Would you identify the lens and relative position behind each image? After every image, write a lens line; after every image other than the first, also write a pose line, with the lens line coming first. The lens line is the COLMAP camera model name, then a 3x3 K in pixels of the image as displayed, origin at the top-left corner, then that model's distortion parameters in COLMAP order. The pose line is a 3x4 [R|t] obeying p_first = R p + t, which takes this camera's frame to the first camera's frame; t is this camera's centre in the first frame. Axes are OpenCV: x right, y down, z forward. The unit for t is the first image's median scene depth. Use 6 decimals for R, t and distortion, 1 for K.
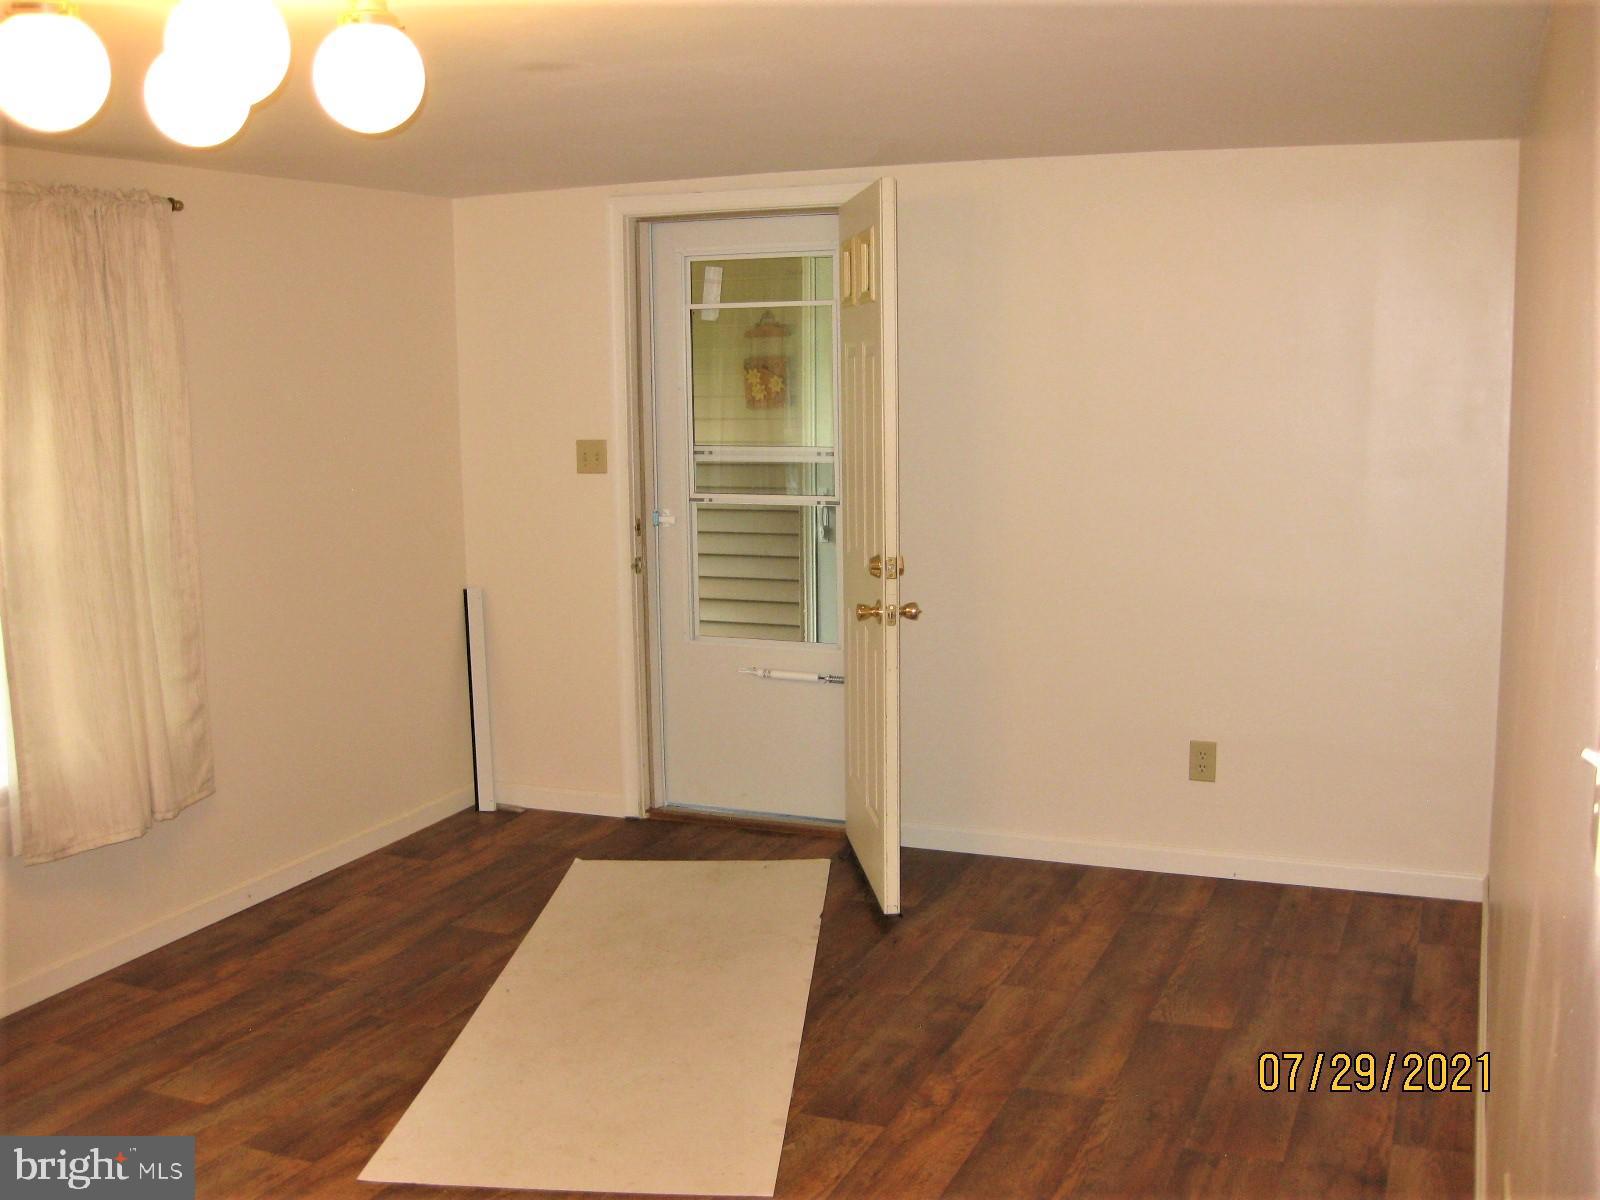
lens RADIAL K [[1610.7, 0, 797.3], [0, 1610.7, 603.8], [0, 0, 1]] dist [-0.106087, 0.000000]
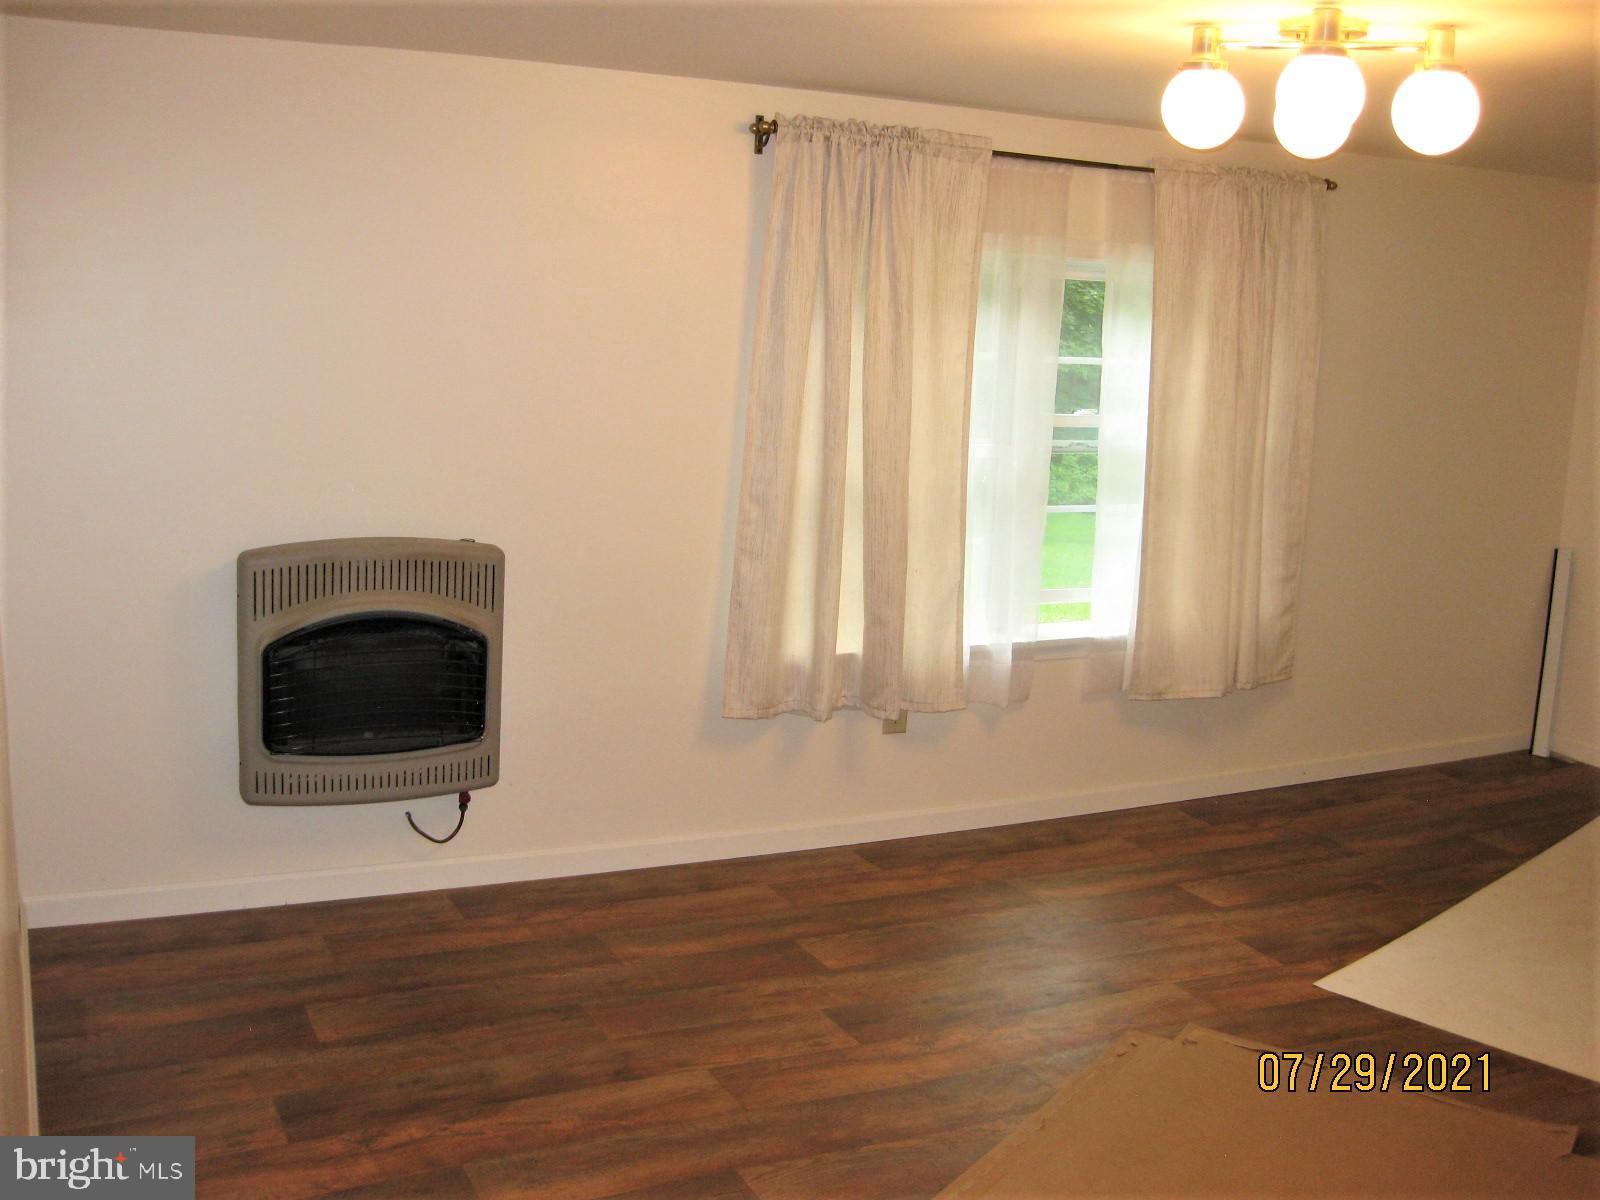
lens RADIAL K [[1610.7, 0, 801.0], [0, 1610.7, 595.4], [0, 0, 1]] dist [-0.106087, 0.000000]
pose [[0.748191, 0.164887, -0.642668, 0.128886], [-0.149561, 0.985611, 0.078757, 0.020340], [0.646407, 0.037193, 0.762086, -0.168161]]
